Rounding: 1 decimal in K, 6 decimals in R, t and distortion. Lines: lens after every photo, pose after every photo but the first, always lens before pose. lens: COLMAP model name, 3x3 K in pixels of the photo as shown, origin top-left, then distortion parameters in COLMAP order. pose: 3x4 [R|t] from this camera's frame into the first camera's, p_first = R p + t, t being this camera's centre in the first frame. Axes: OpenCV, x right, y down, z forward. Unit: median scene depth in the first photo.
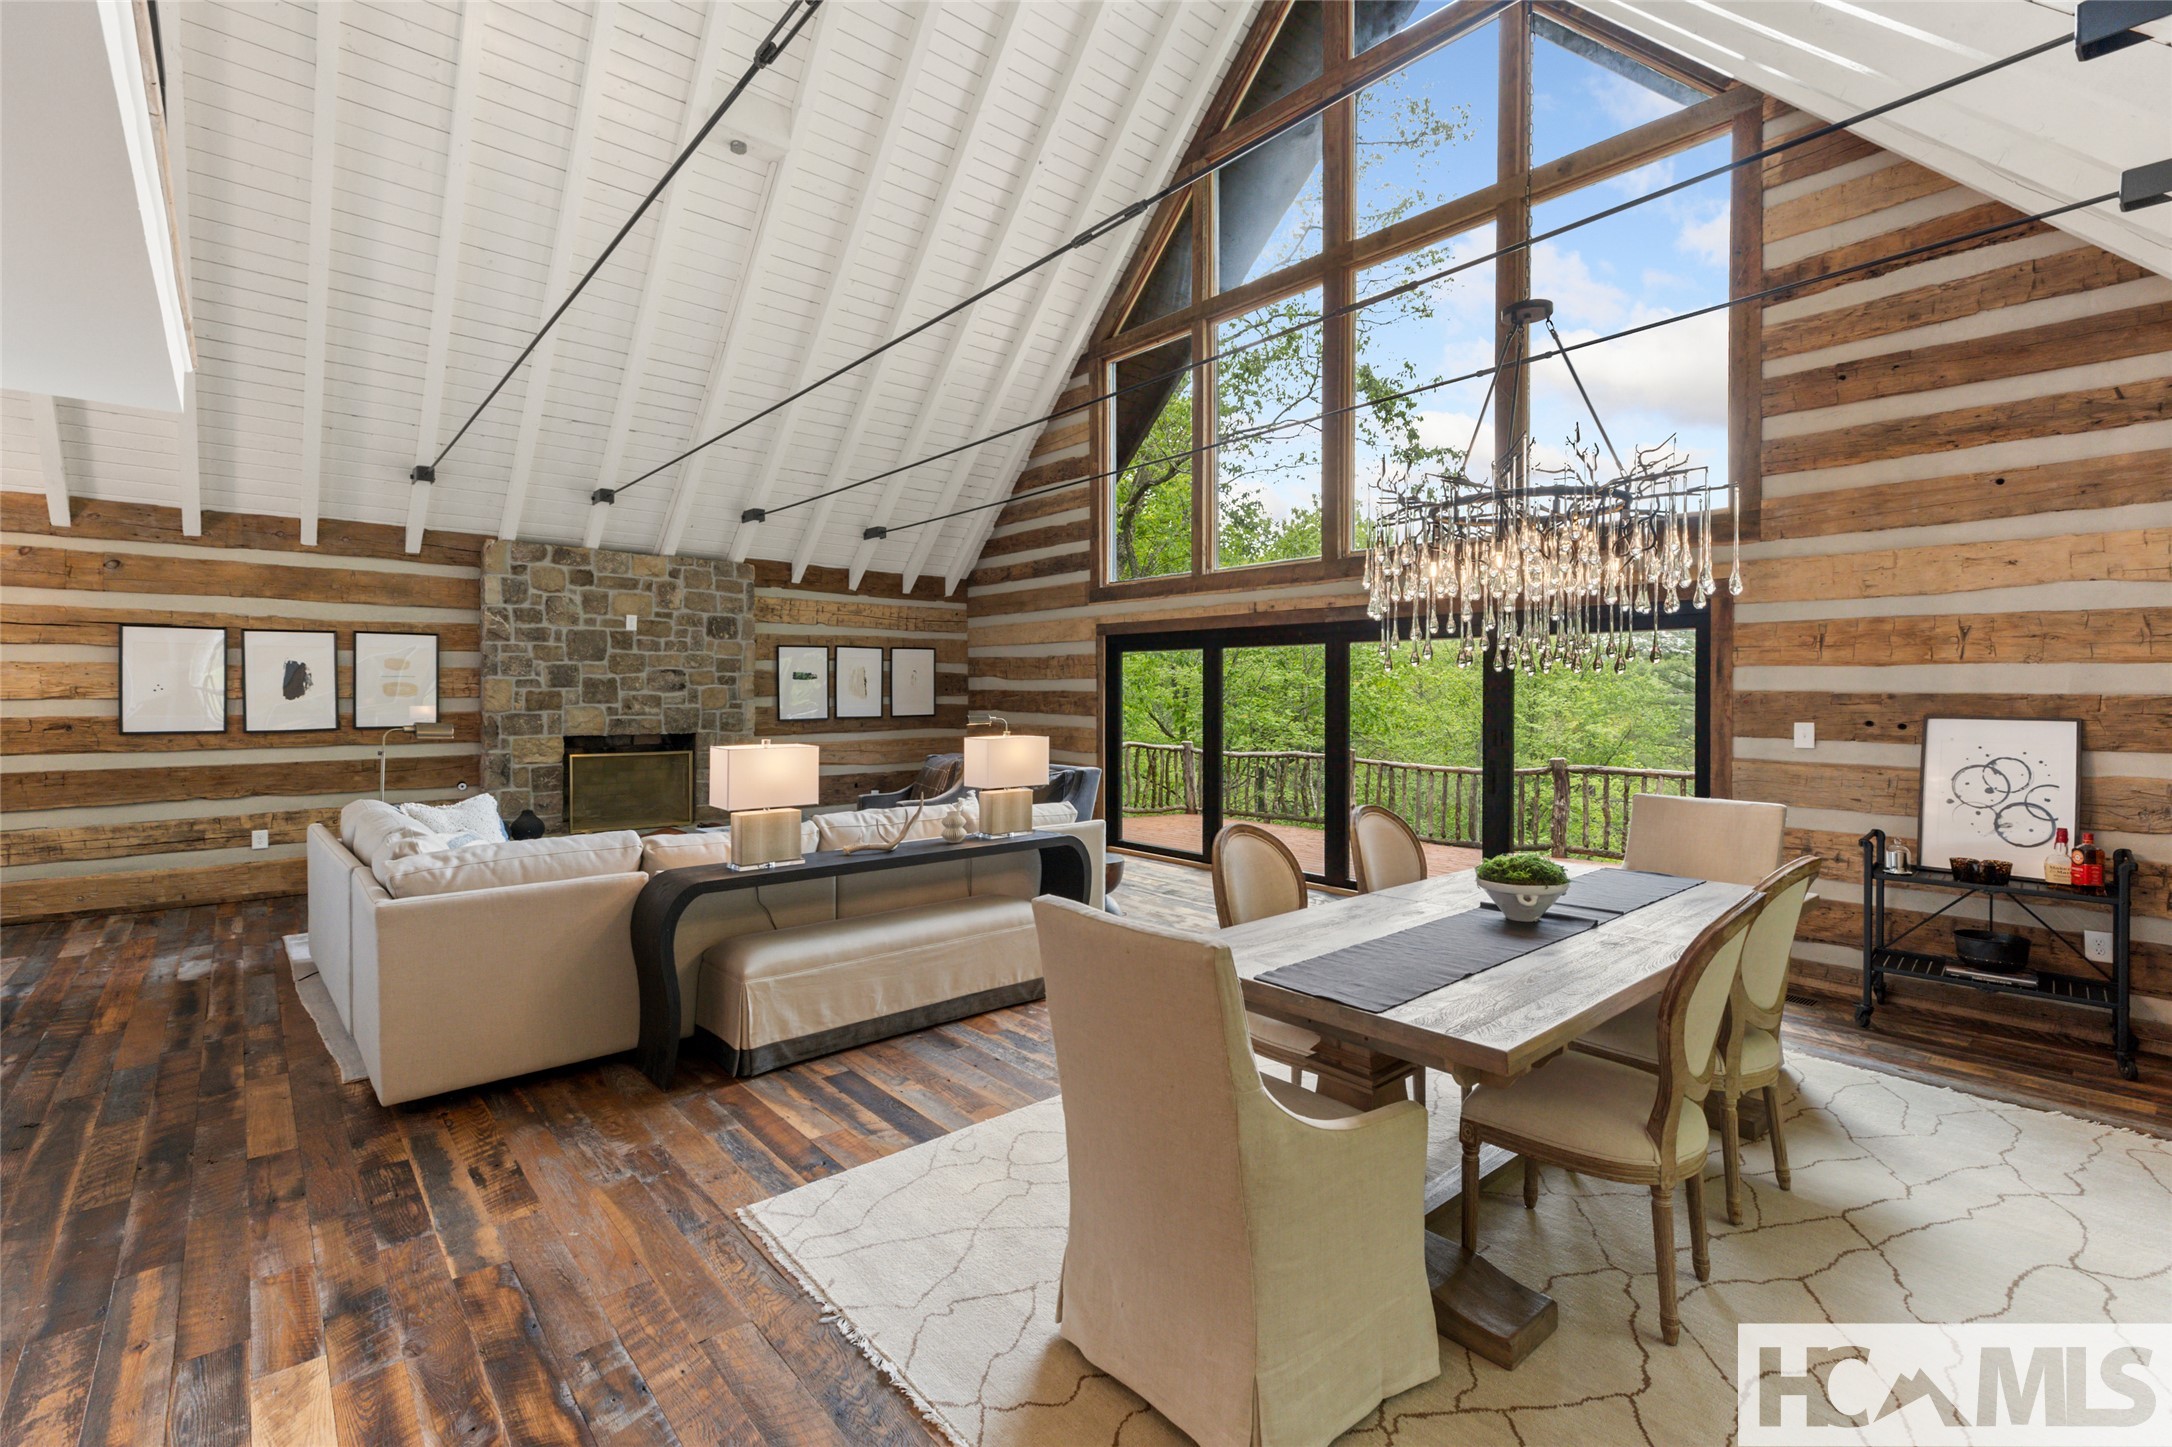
lens RADIAL K [[990.0, 0, 1078.5], [0, 990.0, 694.8], [0, 0, 1]] dist [0.007717, -0.000990]
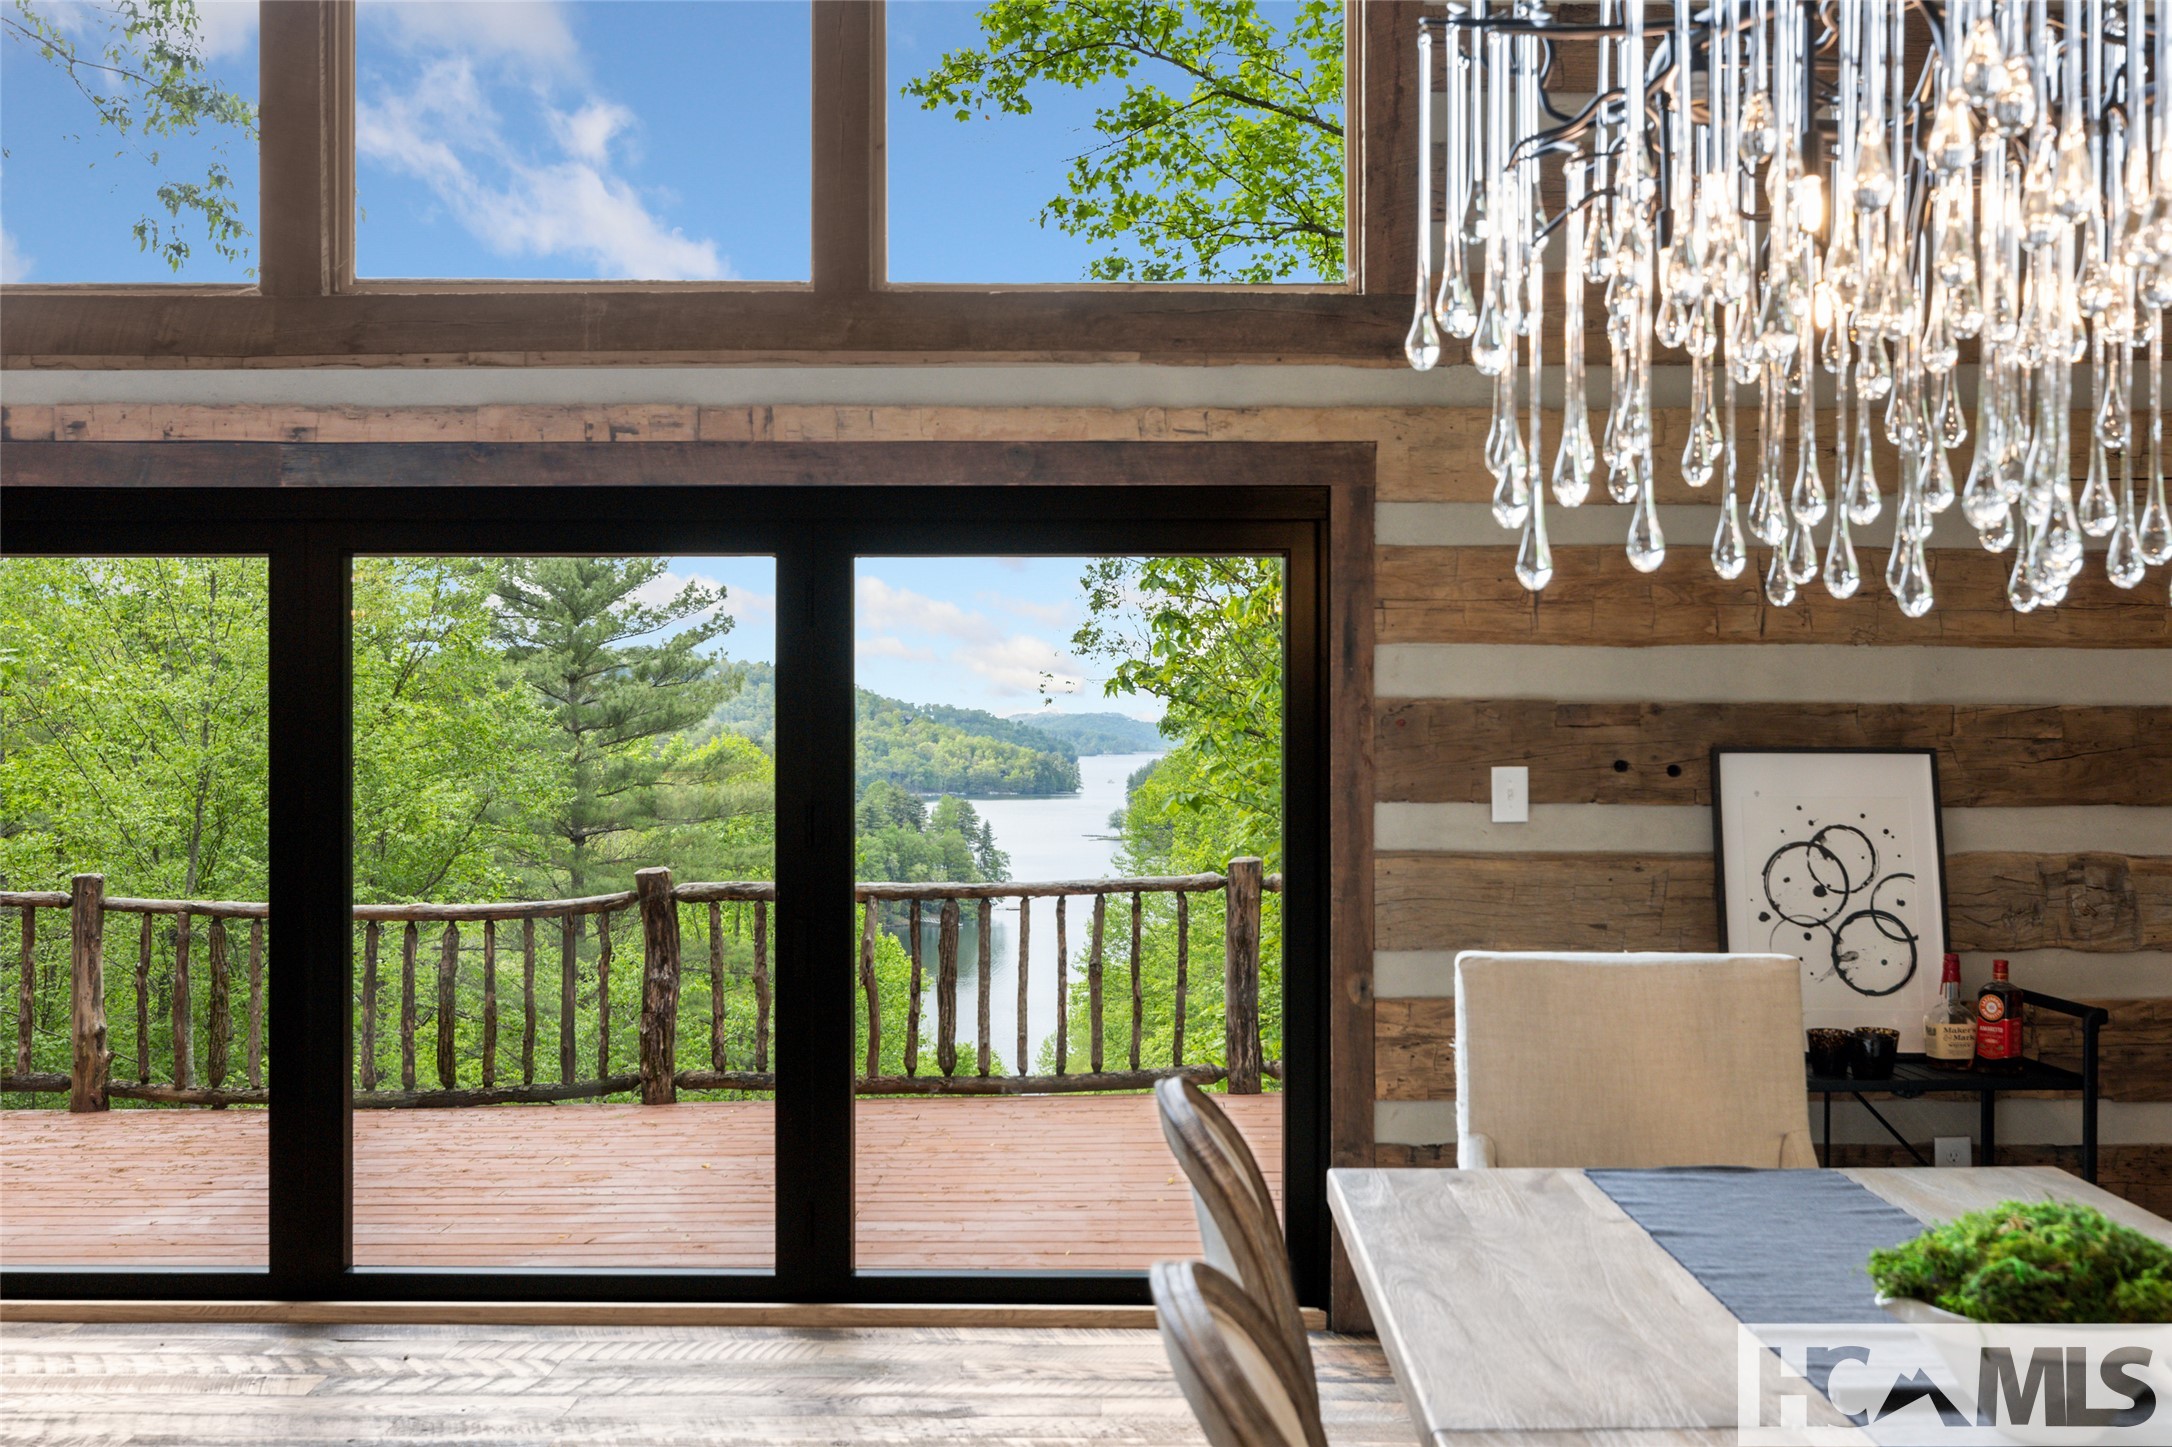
lens RADIAL K [[2109.8, 0, 1124.1], [0, 2109.8, 726.7], [0, 0, 1]] dist [-0.002713, 0.000000]
pose [[0.656688, -0.001724, 0.754161, -0.086547], [0.004619, 0.999988, -0.001736, 0.007066], [-0.754149, 0.004624, 0.656688, 0.337820]]
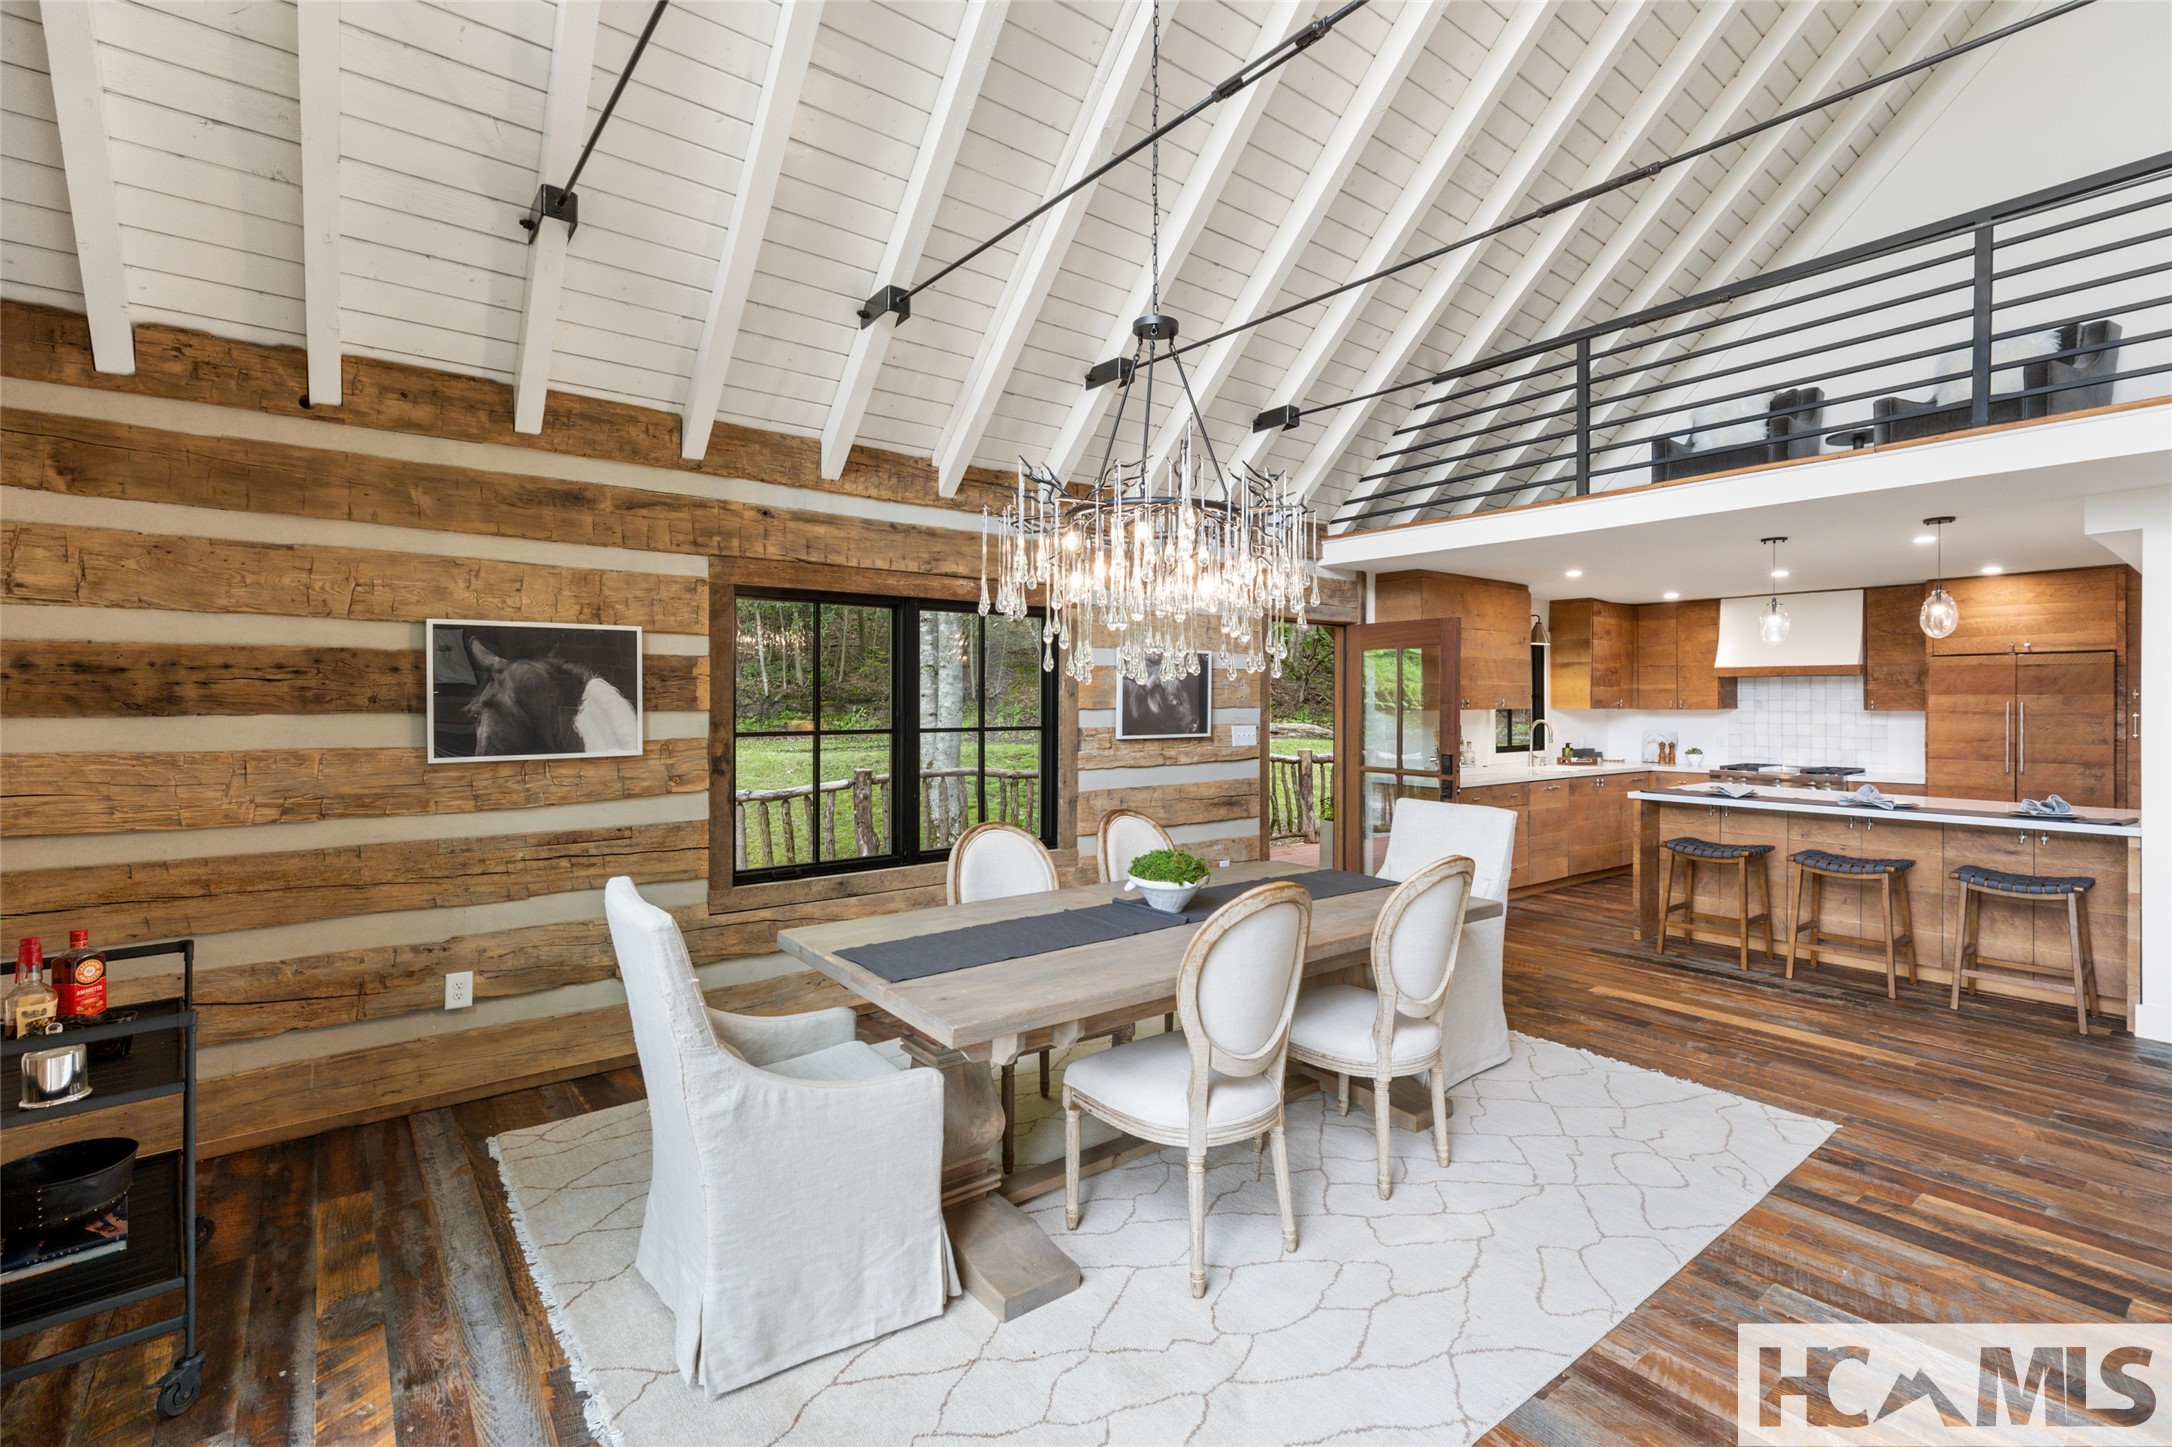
lens RADIAL K [[990.0, 0, 1077.8], [0, 990.0, 700.2], [0, 0, 1]] dist [0.007717, -0.000990]
pose [[-0.999044, -0.003501, 0.043570, 0.212058], [-0.003177, 0.999967, 0.007506, -0.004350], [-0.043595, 0.007360, -0.999022, 0.882971]]
